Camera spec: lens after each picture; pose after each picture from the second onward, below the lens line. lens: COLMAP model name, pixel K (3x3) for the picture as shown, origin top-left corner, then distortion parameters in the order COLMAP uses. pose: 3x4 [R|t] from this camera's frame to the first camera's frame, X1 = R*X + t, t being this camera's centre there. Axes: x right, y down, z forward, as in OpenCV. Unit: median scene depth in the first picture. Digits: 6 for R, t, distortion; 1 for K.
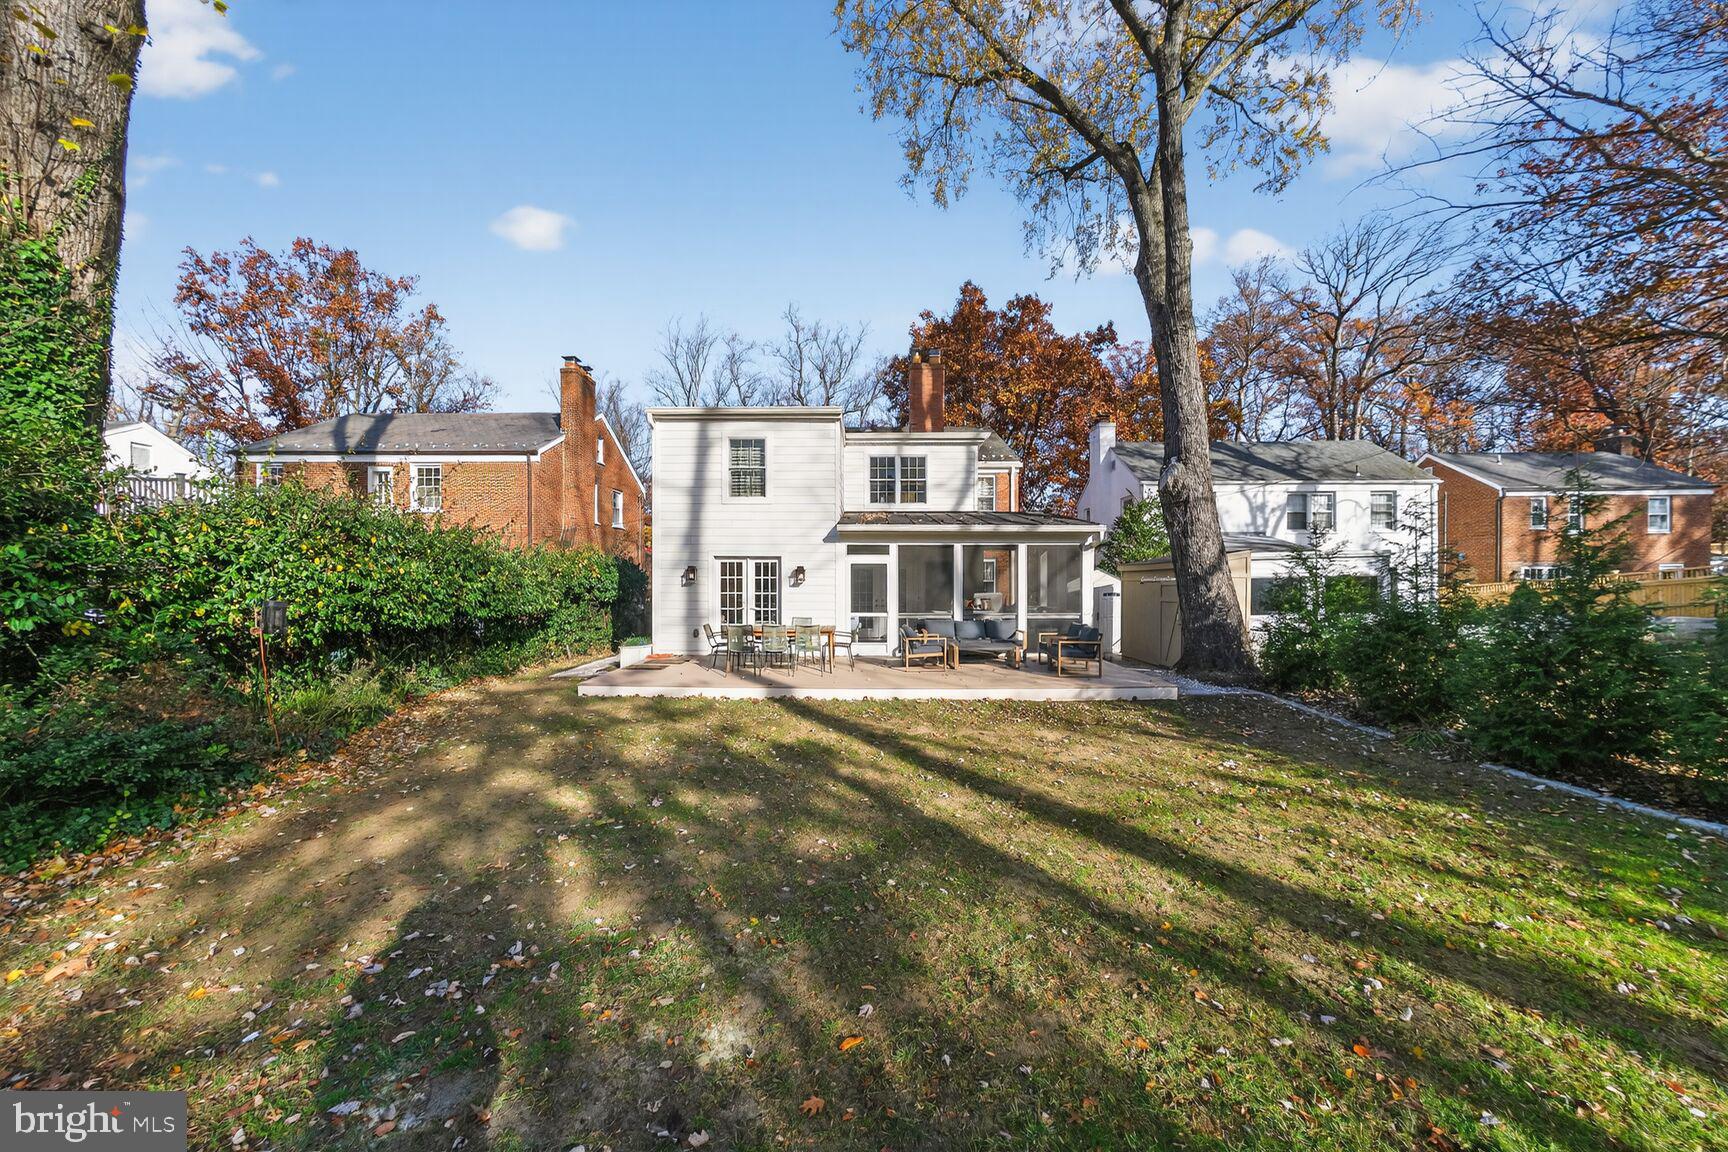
lens RADIAL K [[563.6, 0, 864.0], [0, 563.6, 576.0], [0, 0, 1]] dist [-0.015606, -0.000063]
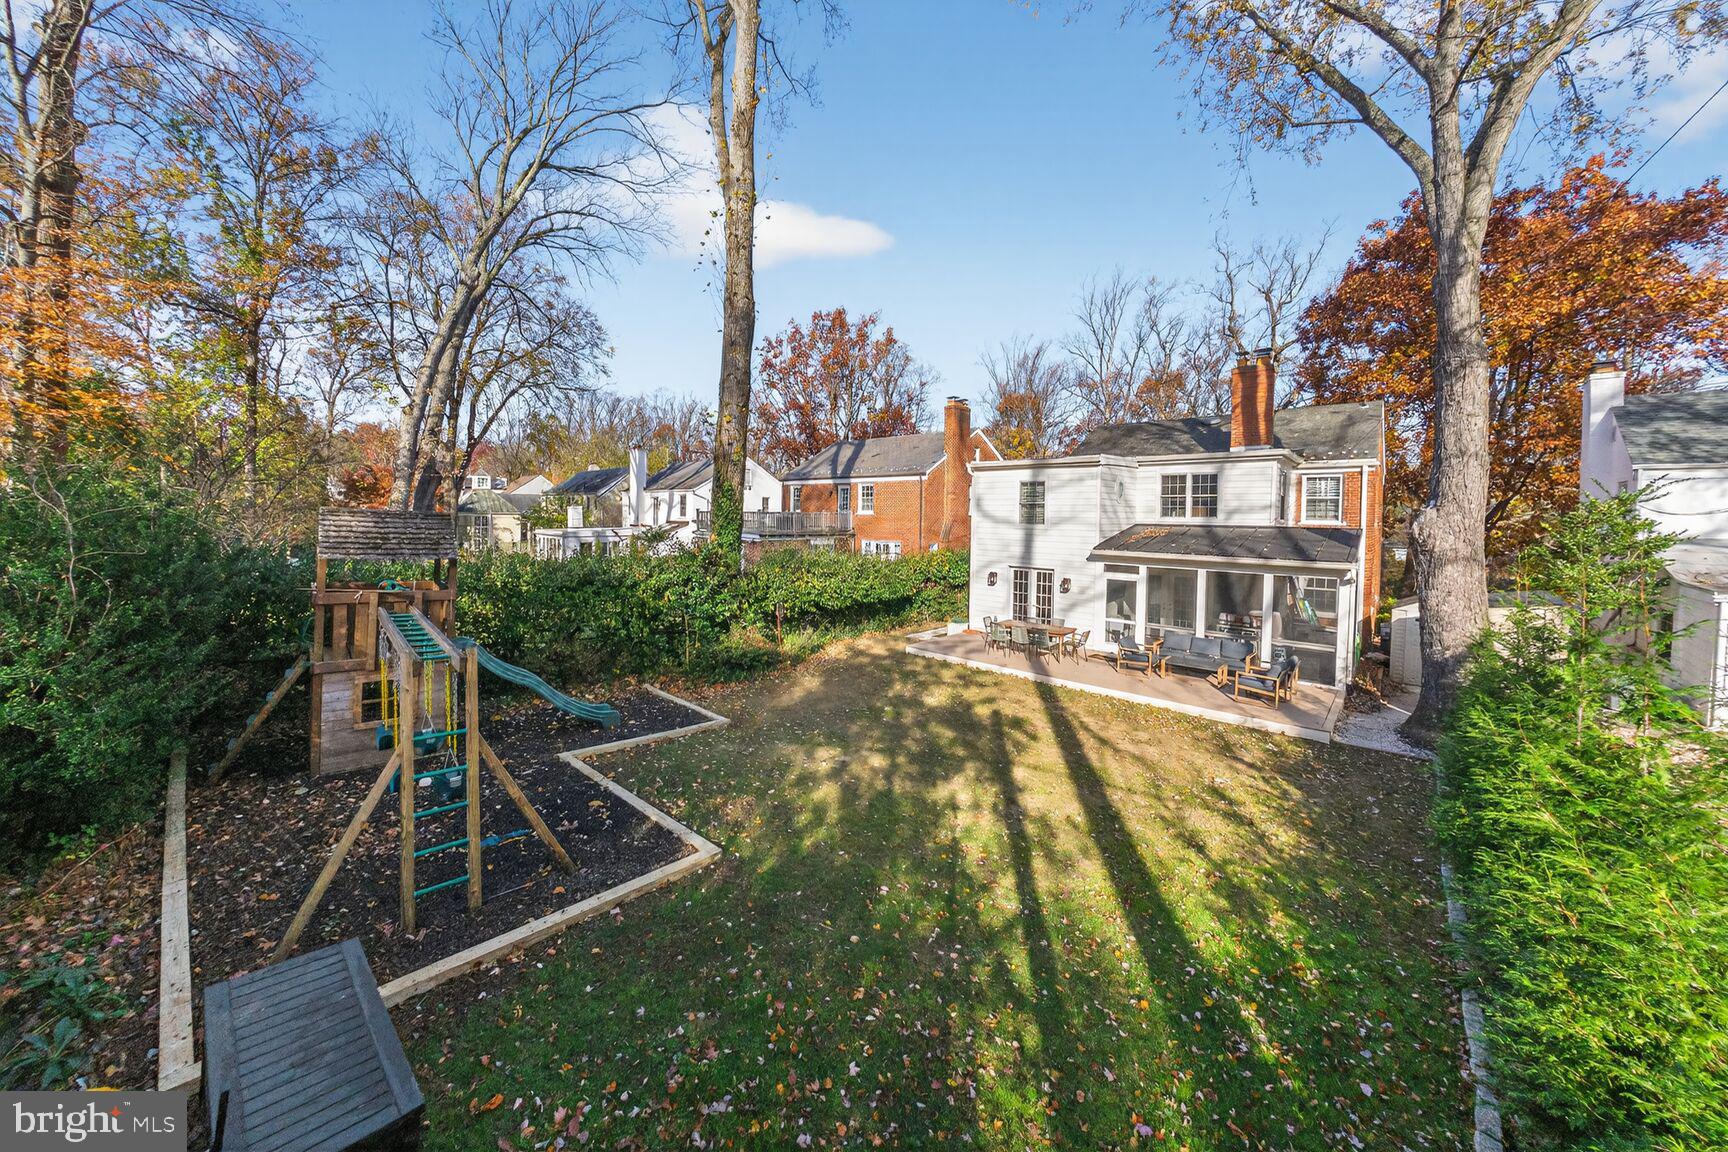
lens RADIAL K [[614.6, 0, 863.7], [0, 614.6, 529.1], [0, 0, 1]] dist [-0.000274, -0.000024]
pose [[0.743348, 0.026273, -0.668389, 0.388437], [-0.011588, 0.999584, 0.026404, -0.130132], [0.668804, -0.011883, 0.743343, -0.302423]]
